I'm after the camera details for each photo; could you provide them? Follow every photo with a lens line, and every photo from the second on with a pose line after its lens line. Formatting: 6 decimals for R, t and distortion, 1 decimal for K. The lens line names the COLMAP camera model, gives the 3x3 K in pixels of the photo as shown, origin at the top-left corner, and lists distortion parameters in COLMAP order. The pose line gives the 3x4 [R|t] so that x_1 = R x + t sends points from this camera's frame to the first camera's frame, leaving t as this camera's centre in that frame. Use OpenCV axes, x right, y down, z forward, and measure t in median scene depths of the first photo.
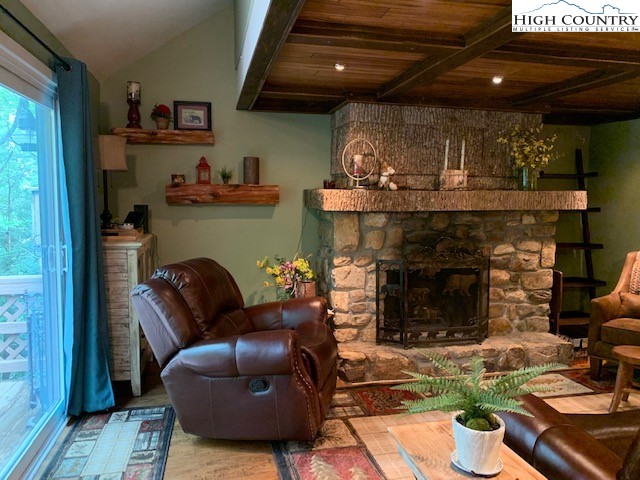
lens RADIAL K [[490.1, 0, 326.0], [0, 490.1, 243.4], [0, 0, 1]] dist [0.046862, -0.057680]
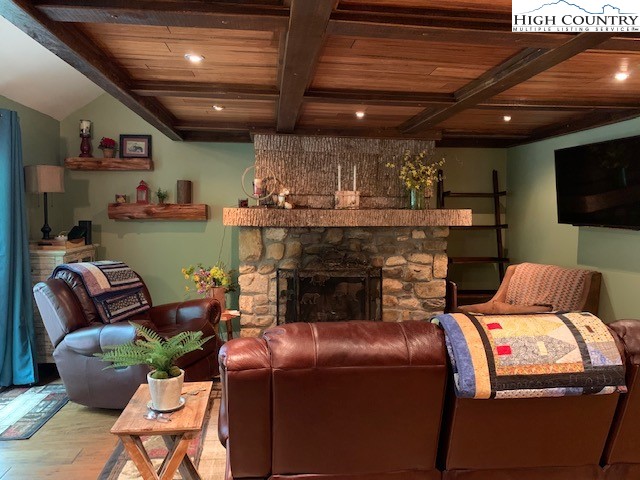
lens RADIAL K [[490.1, 0, 324.5], [0, 490.1, 239.7], [0, 0, 1]] dist [0.046862, -0.057680]
pose [[0.993798, 0.006642, -0.110998, 0.339116], [-0.011262, 0.999094, -0.041041, 0.011590], [0.110624, 0.042037, 0.992973, -0.134557]]
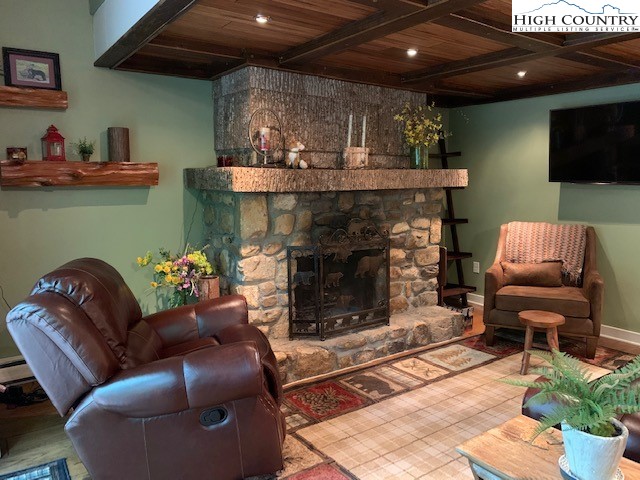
lens RADIAL K [[490.1, 0, 318.2], [0, 490.1, 239.5], [0, 0, 1]] dist [0.046862, -0.057680]
pose [[0.924459, -0.057763, 0.376880, -0.179232], [0.048312, 0.998237, 0.034489, -0.007196], [-0.378208, -0.013676, 0.925620, 0.148552]]
